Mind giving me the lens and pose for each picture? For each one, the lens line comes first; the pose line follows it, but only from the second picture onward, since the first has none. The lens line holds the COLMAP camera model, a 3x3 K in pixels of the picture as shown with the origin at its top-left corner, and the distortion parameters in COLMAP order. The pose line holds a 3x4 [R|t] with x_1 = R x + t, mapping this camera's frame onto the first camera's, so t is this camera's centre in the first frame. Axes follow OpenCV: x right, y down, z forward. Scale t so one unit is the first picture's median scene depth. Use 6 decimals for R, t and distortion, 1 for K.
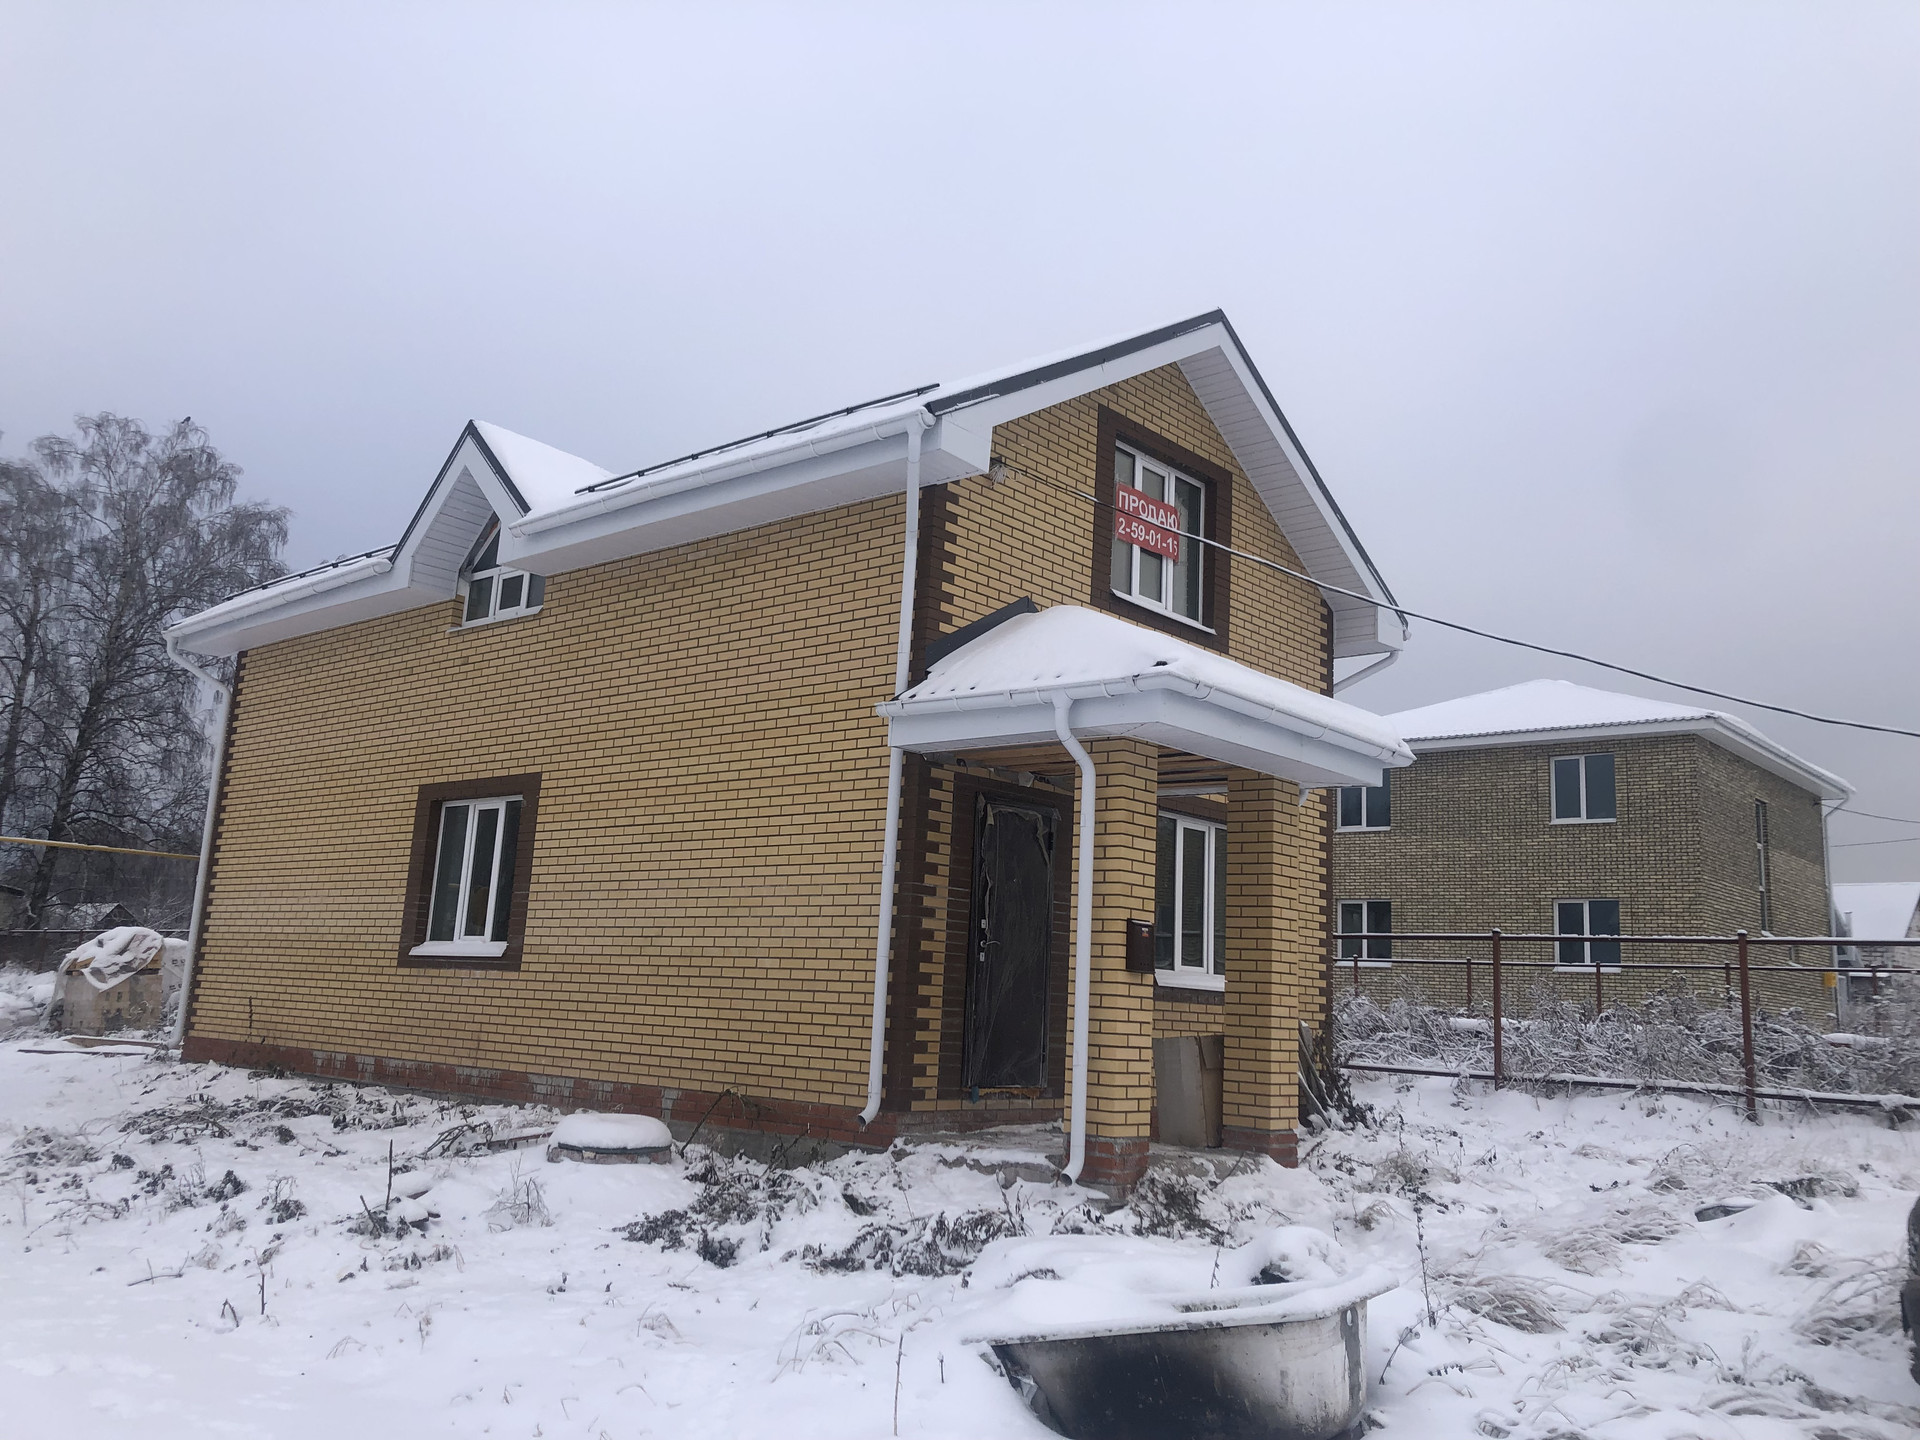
lens RADIAL K [[1610.5, 0, 986.3], [0, 1610.5, 709.0], [0, 0, 1]] dist [0.006604, -0.013401]
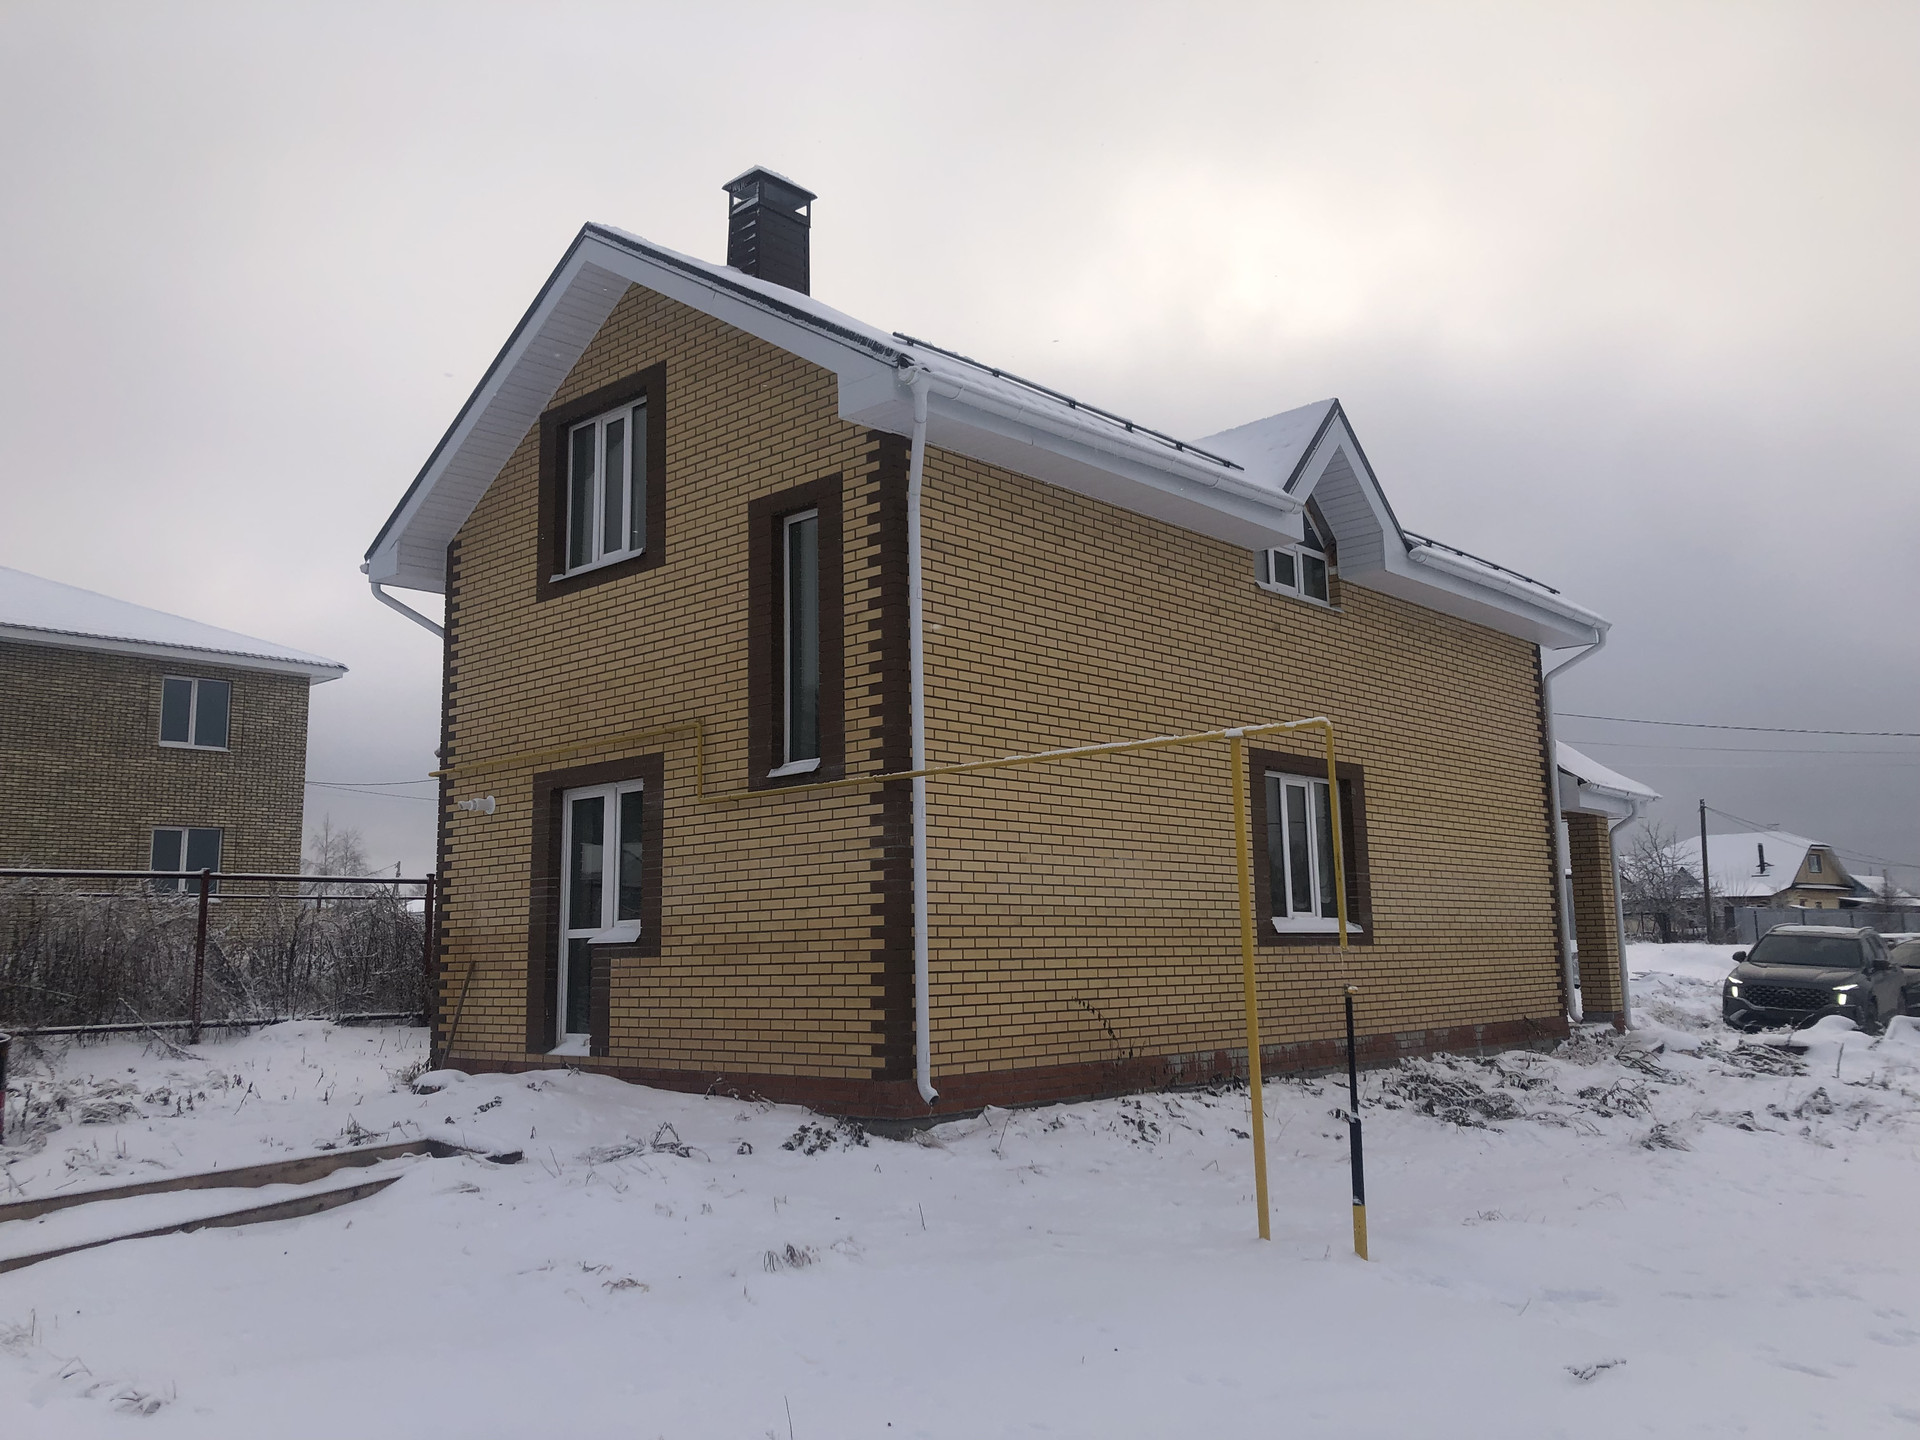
lens RADIAL K [[1610.5, 0, 986.3], [0, 1610.5, 709.0], [0, 0, 1]] dist [0.006604, -0.013401]
pose [[0.010708, 0.104221, 0.994497, -1.324920], [-0.167146, 0.980747, -0.100980, 0.149614], [-0.985874, -0.165145, 0.027922, 1.178416]]
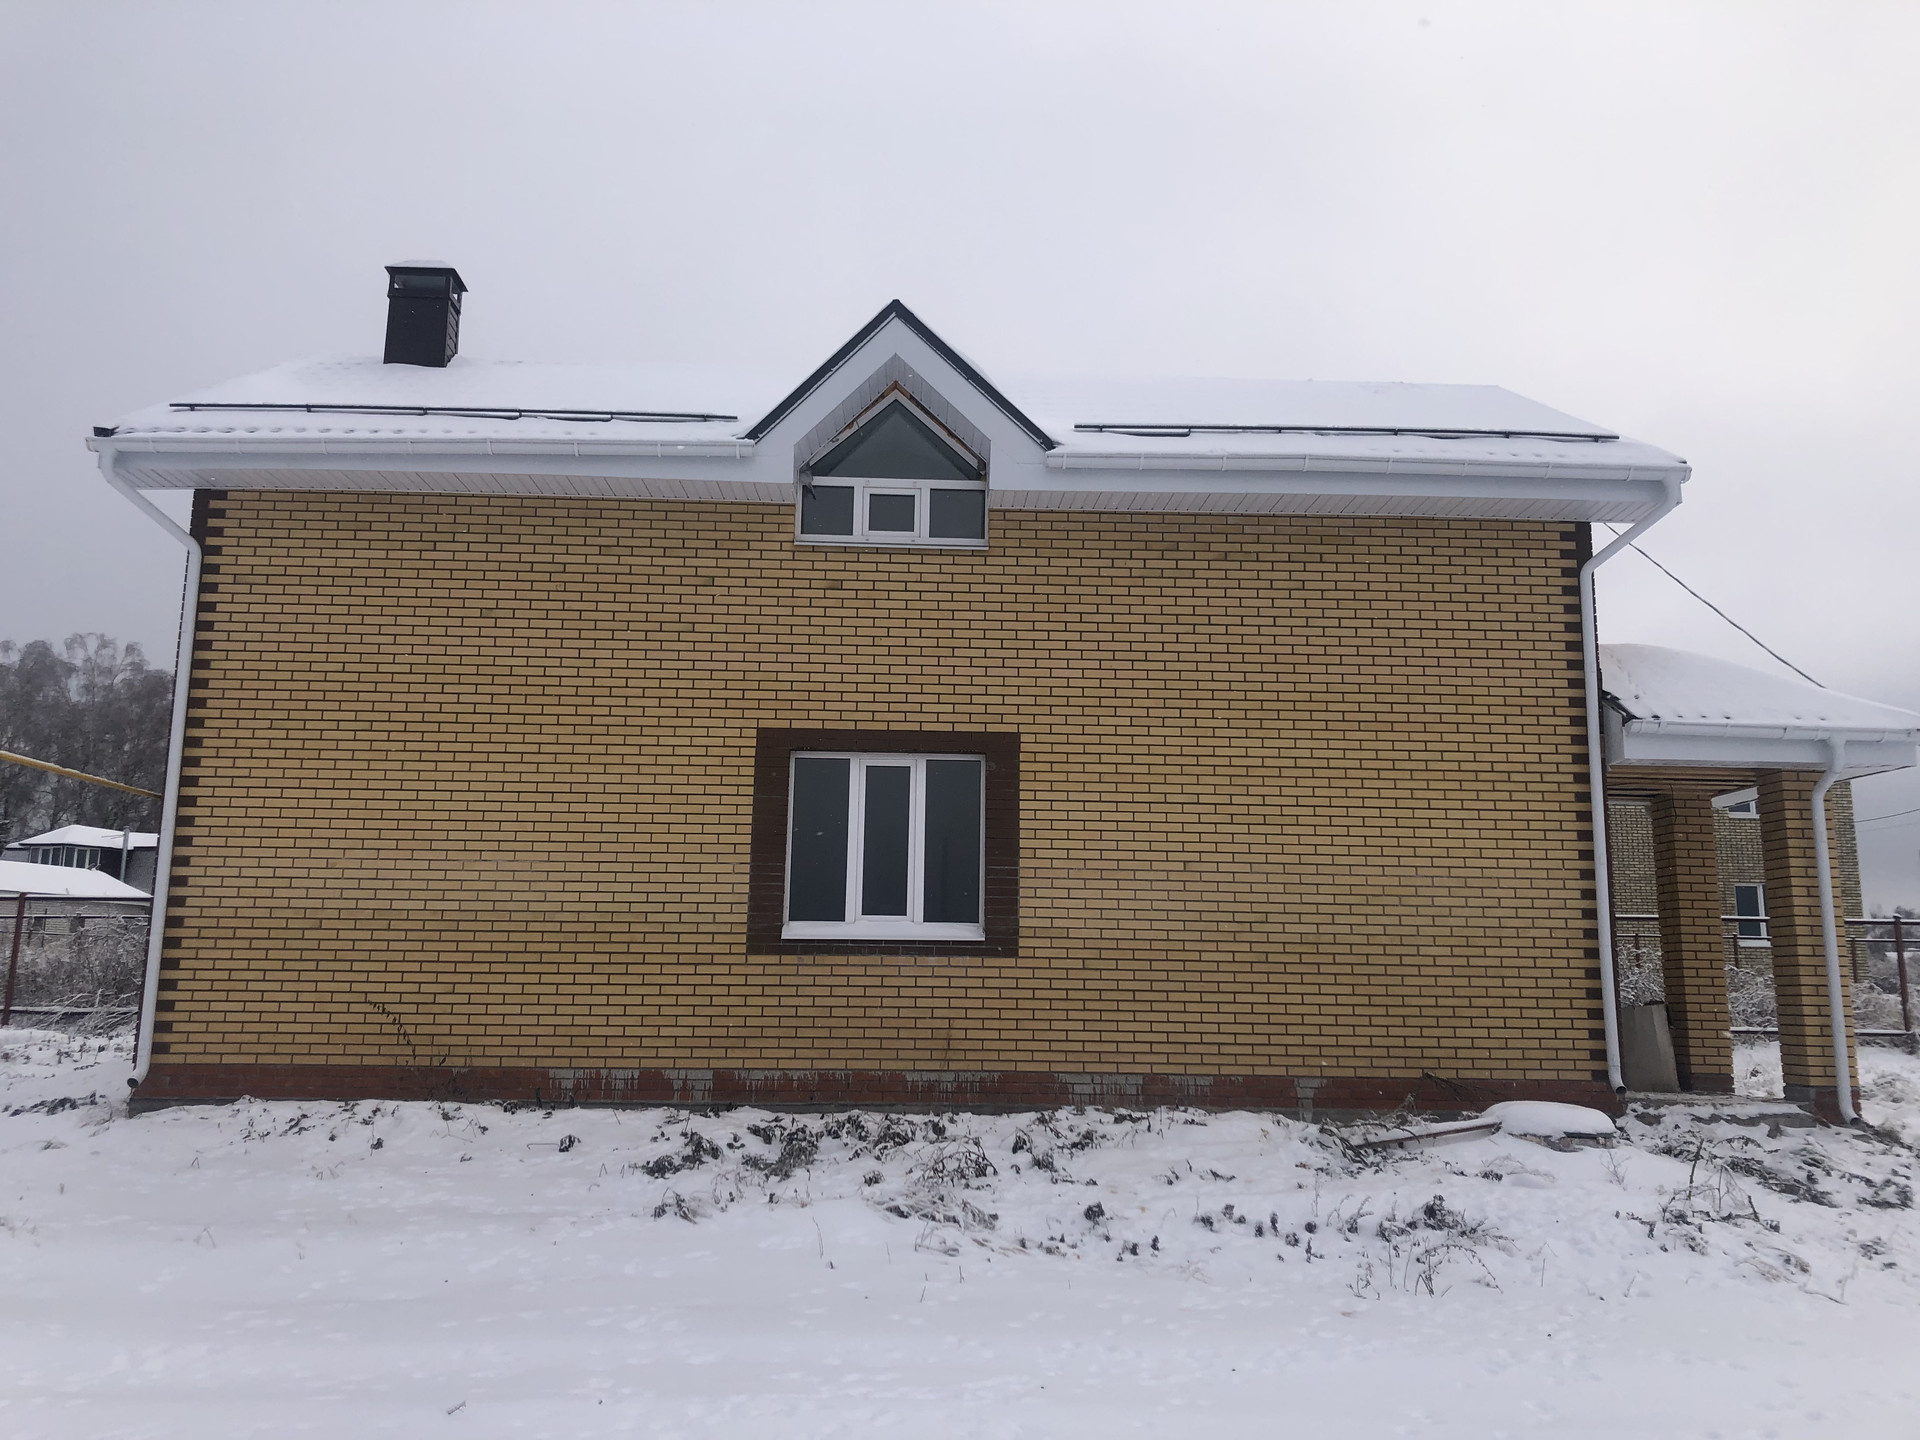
lens RADIAL K [[1604.7, 0, 995.1], [0, 1604.7, 682.9], [0, 0, 1]] dist [0.140949, -0.324286]
pose [[0.735835, 0.083649, 0.671975, -0.847868], [-0.105244, 0.994410, -0.008541, 0.019818], [-0.668933, -0.064436, 0.740525, 0.337608]]
